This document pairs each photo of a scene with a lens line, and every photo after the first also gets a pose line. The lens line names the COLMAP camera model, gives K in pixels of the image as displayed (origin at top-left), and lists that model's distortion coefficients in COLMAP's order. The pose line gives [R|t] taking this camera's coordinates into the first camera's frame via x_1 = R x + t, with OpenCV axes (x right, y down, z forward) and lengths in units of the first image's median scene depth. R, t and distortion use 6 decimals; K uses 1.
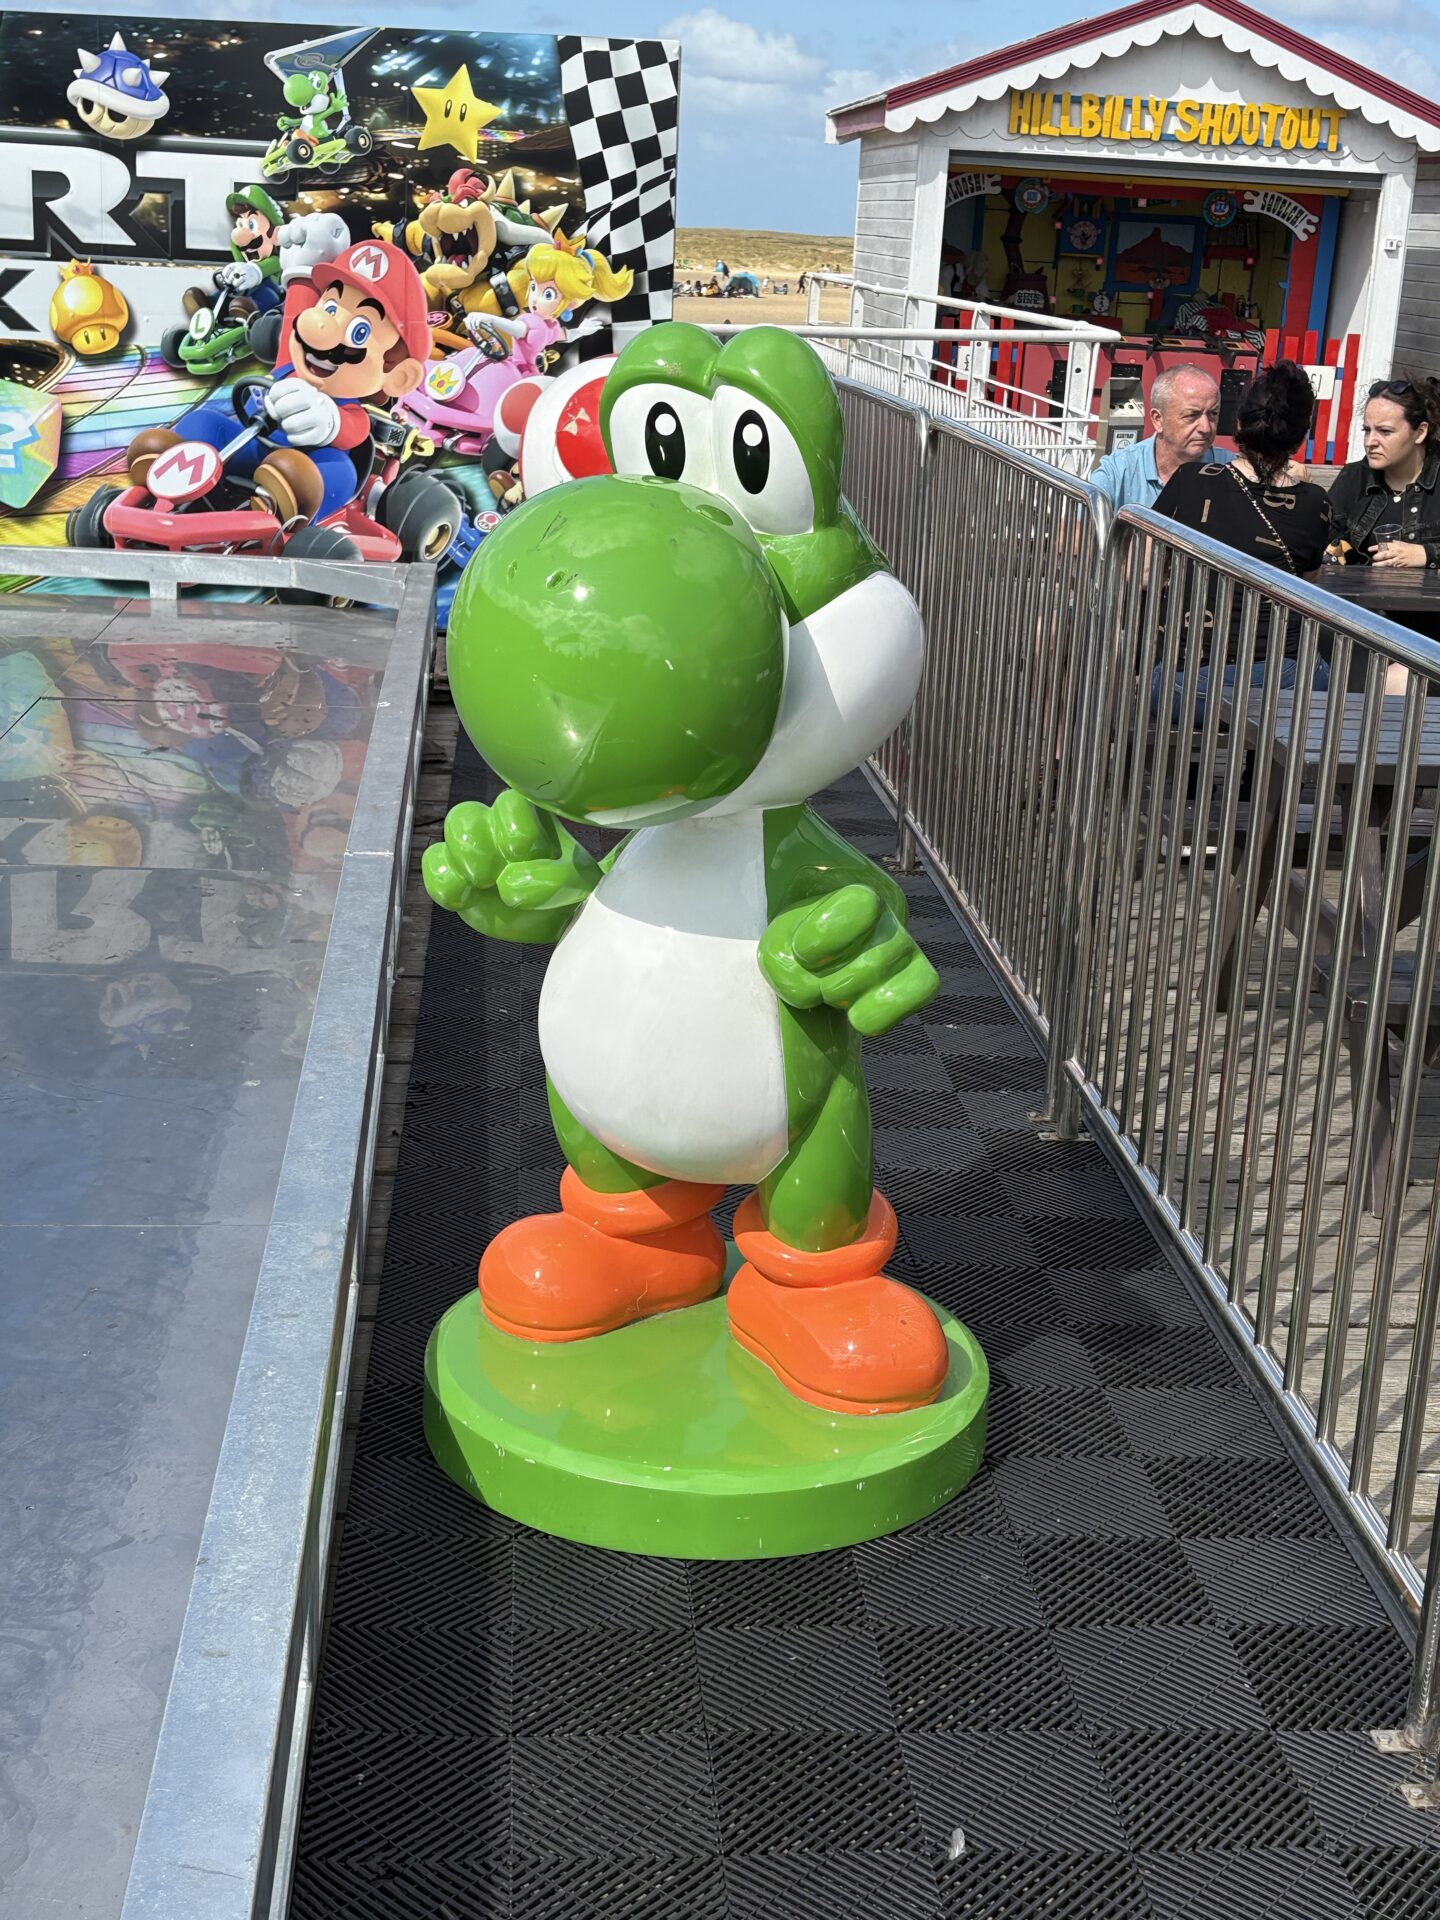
lens RADIAL K [[2458.7, 0, 718.7], [0, 2458.7, 966.6], [0, 0, 1]] dist [0.027229, 0.000000]
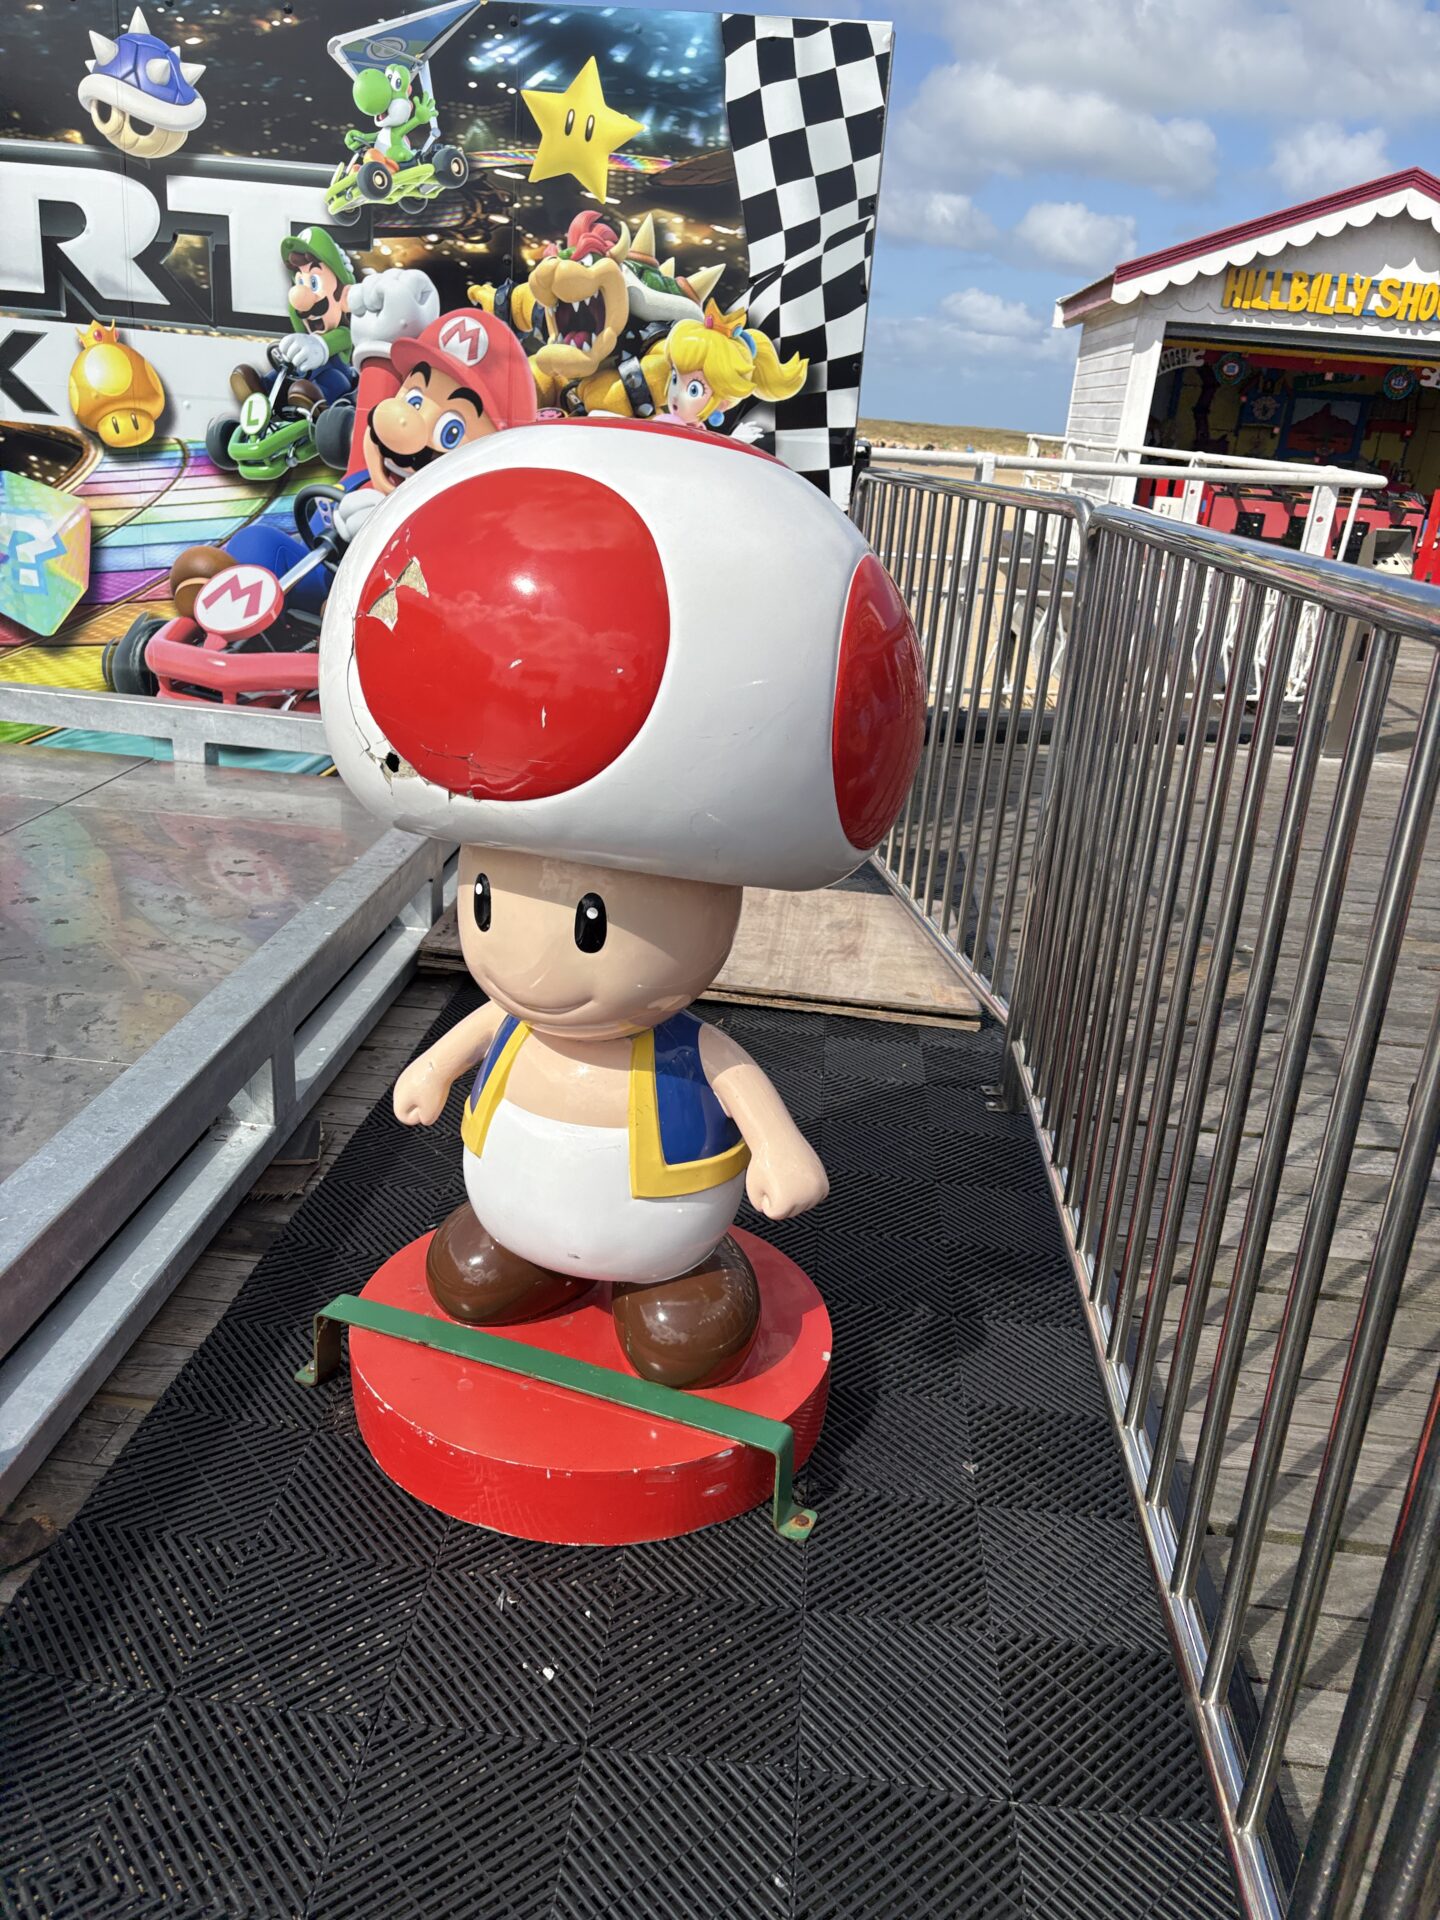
lens RADIAL K [[1466.6, 0, 710.7], [0, 1466.6, 956.2], [0, 0, 1]] dist [0.066360, -0.046535]
pose [[0.986312, 0.081888, -0.143120, 0.015588], [-0.073875, 0.995434, 0.060440, -0.127604], [0.147416, -0.049040, 0.987858, 0.544520]]
